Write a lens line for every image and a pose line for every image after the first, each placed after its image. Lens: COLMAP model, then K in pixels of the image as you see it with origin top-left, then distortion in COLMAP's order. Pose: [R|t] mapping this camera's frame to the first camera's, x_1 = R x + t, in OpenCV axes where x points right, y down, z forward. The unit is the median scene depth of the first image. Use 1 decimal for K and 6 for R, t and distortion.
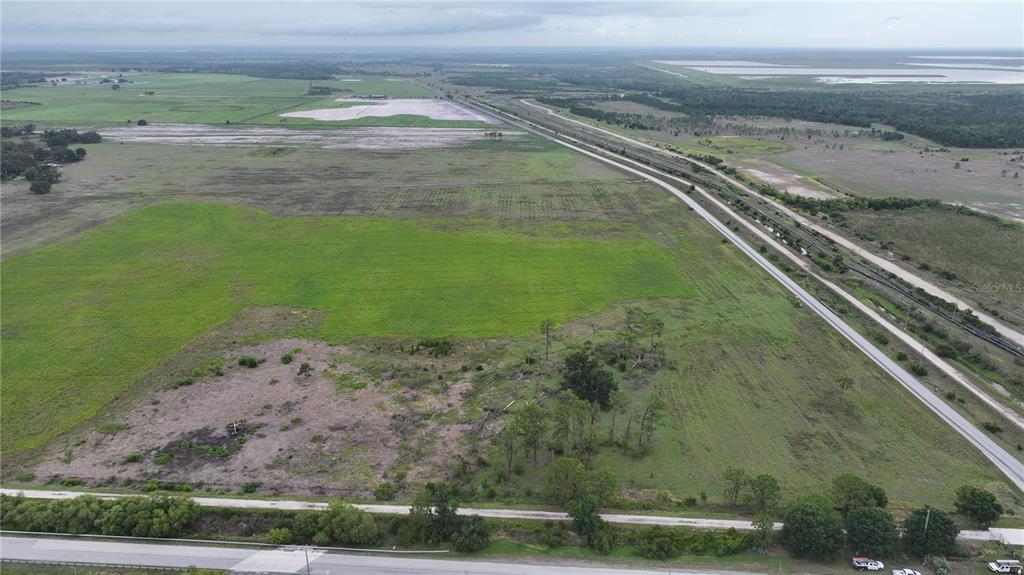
lens RADIAL K [[715.0, 0, 512.0], [0, 715.0, 287.5], [0, 0, 1]] dist [0.003121, 0.007707]
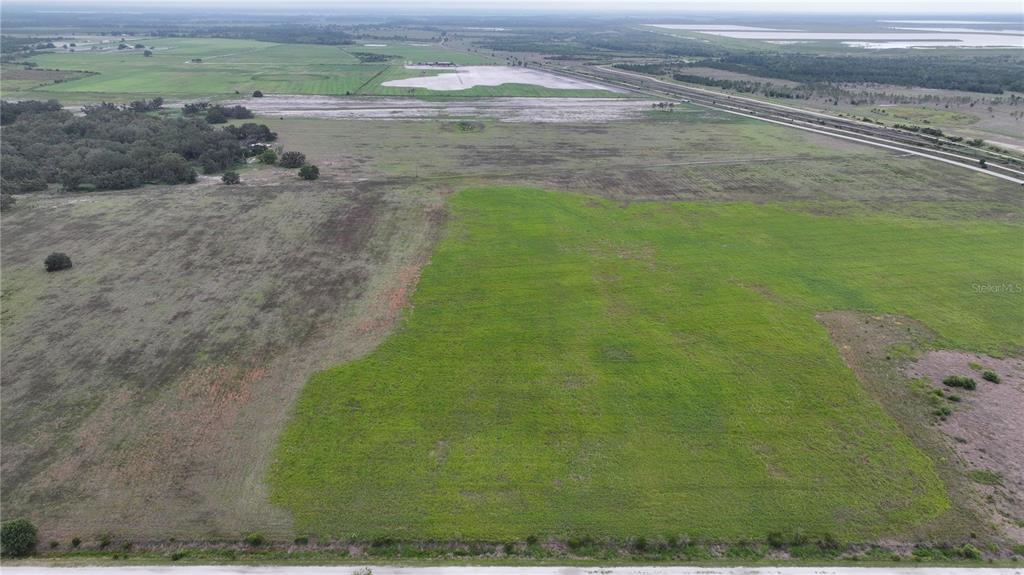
lens RADIAL K [[715.0, 0, 512.0], [0, 715.0, 287.5], [0, 0, 1]] dist [0.003121, 0.007707]
pose [[0.996717, -0.026431, 0.076527, -0.468108], [0.022867, 0.998629, 0.047079, -0.031673], [-0.077666, -0.045175, 0.995955, 0.084294]]
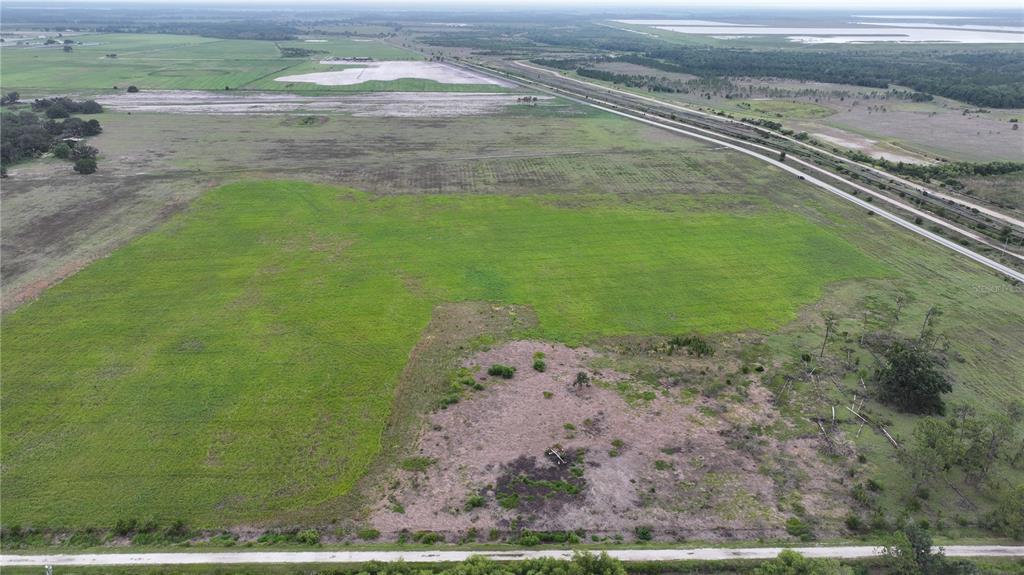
lens RADIAL K [[715.0, 0, 512.0], [0, 715.0, 287.5], [0, 0, 1]] dist [0.003121, 0.007707]
pose [[0.996146, -0.030632, 0.082190, -0.202922], [0.026371, 0.998276, 0.052437, -0.021707], [-0.083655, -0.050067, 0.995236, 0.061555]]
